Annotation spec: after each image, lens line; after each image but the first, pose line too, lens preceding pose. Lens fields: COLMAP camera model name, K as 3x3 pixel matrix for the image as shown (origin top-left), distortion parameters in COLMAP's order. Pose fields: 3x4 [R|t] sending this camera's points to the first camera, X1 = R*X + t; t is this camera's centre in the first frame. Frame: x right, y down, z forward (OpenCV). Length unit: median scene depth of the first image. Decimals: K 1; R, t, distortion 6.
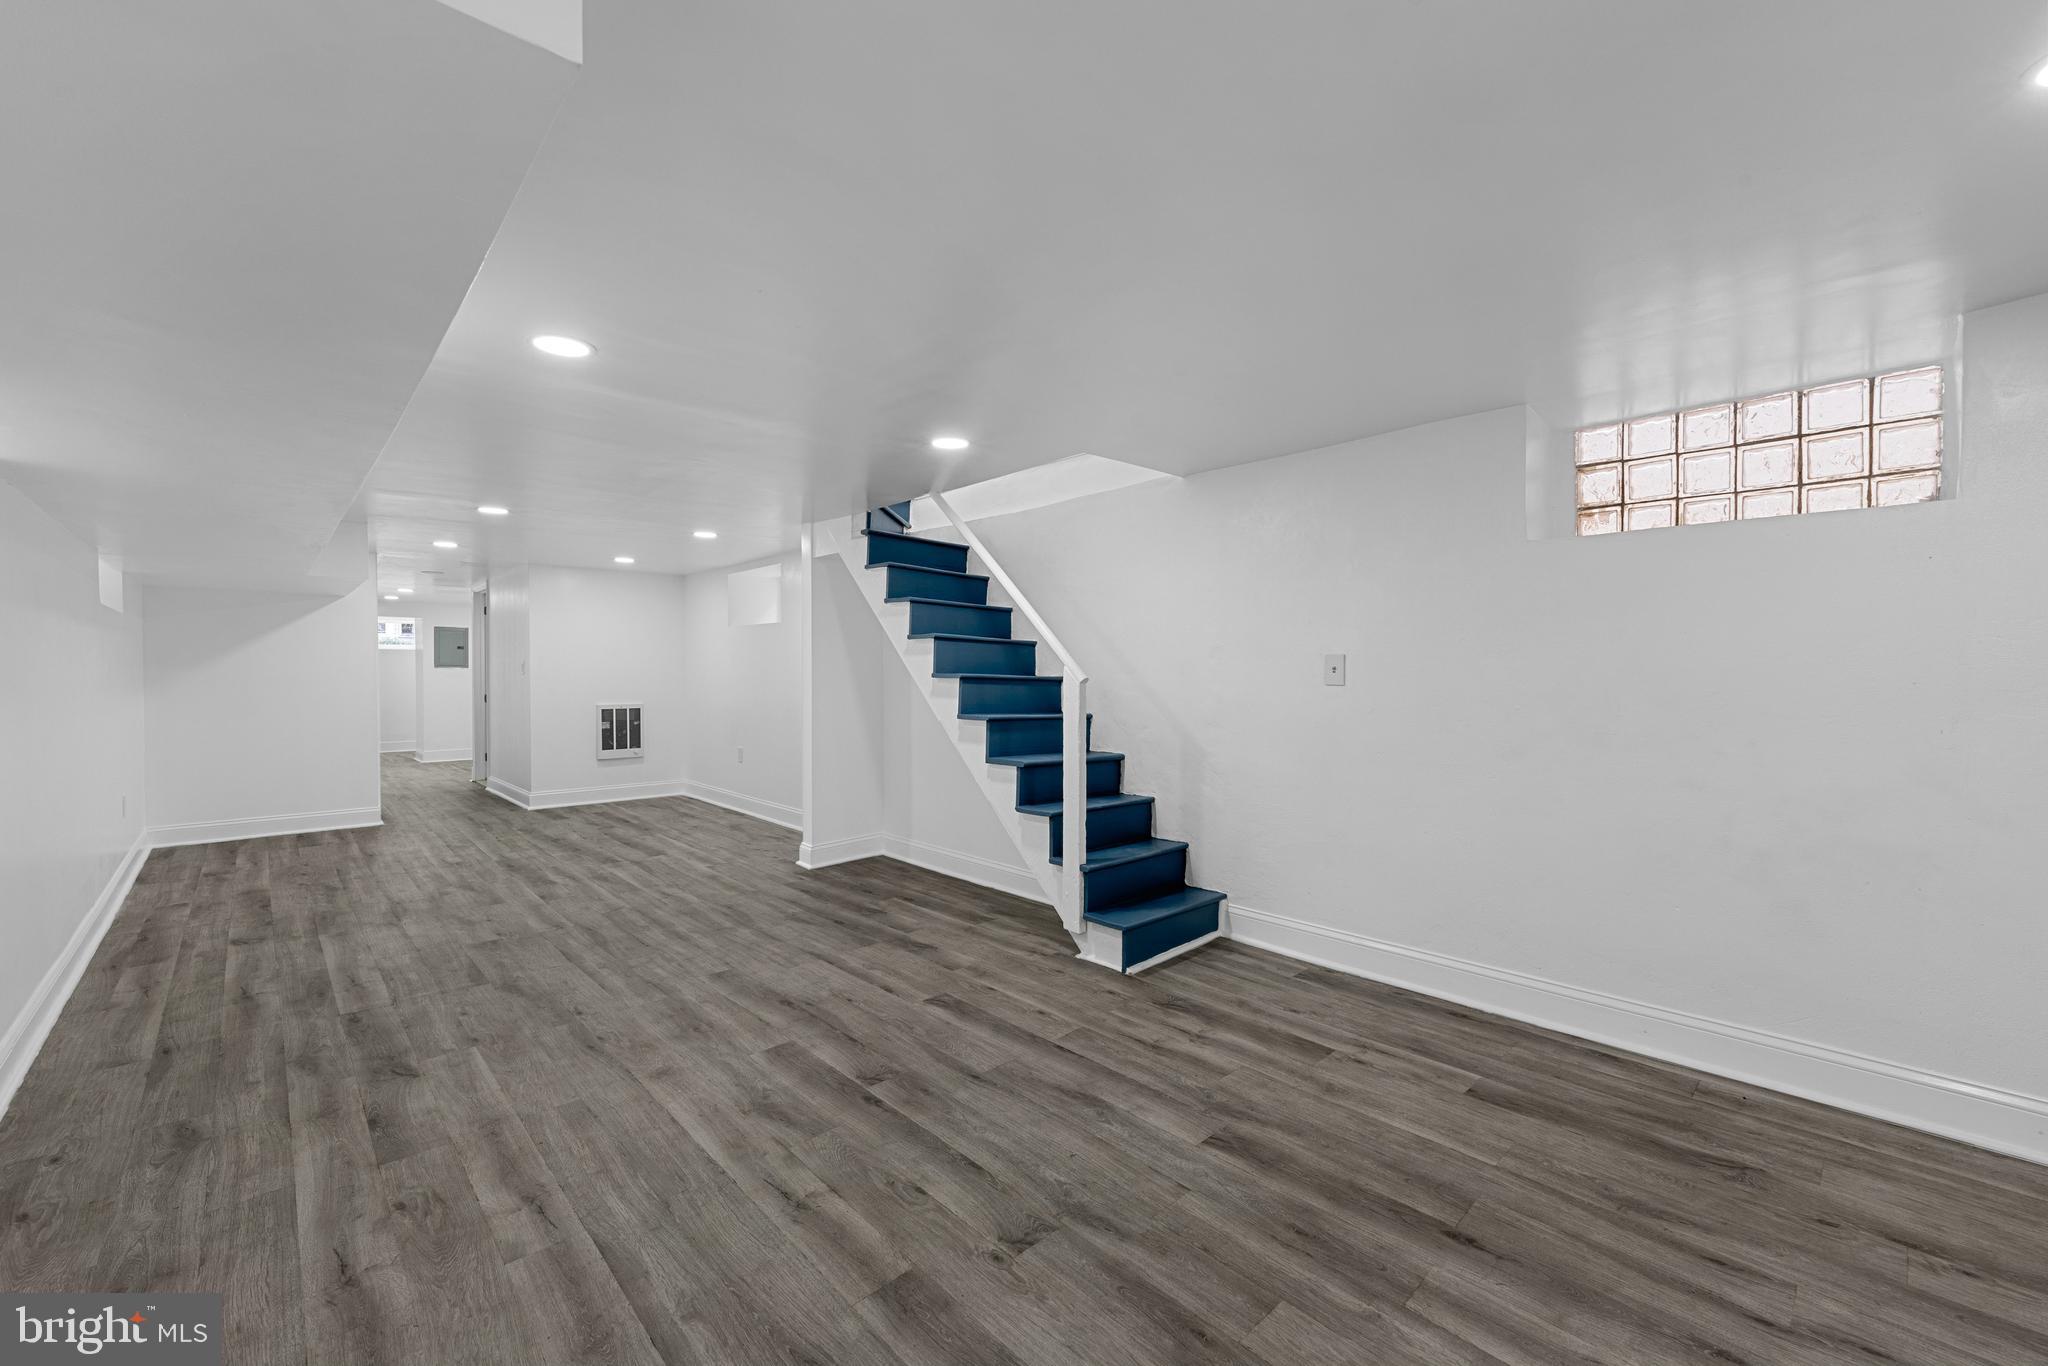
lens RADIAL K [[827.4, 0, 1018.3], [0, 827.4, 681.7], [0, 0, 1]] dist [0.000537, -0.000991]
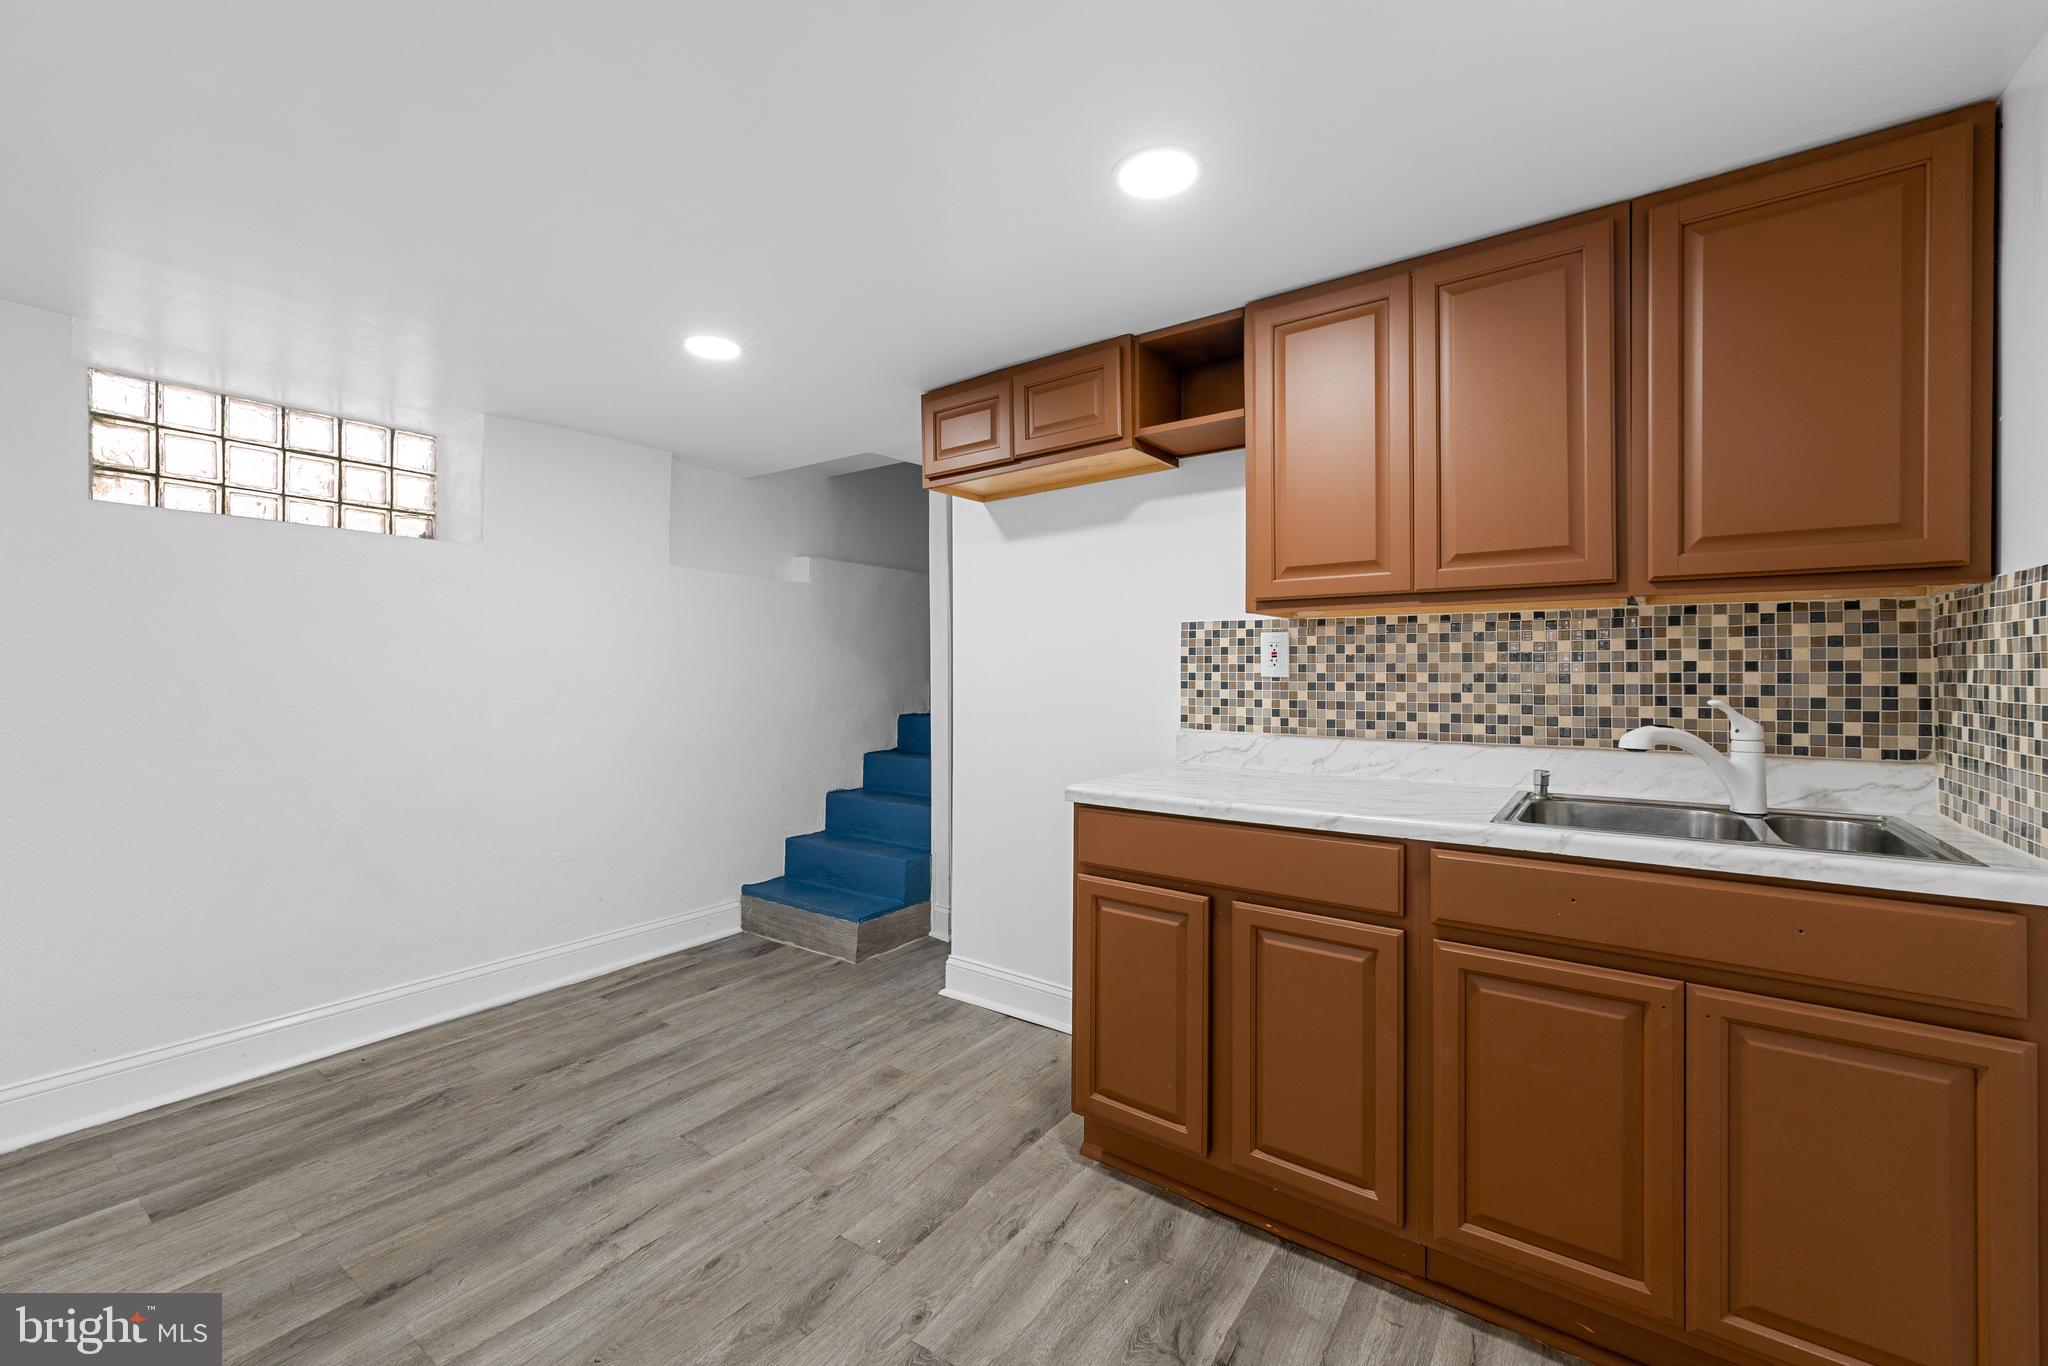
lens RADIAL K [[827.4, 0, 1015.6], [0, 827.4, 674.8], [0, 0, 1]] dist [0.000537, -0.000991]
pose [[-0.203236, -0.004547, 0.979119, -0.392835], [0.006564, 0.999960, 0.006007, -0.008006], [-0.979108, 0.007648, -0.203198, 0.394735]]
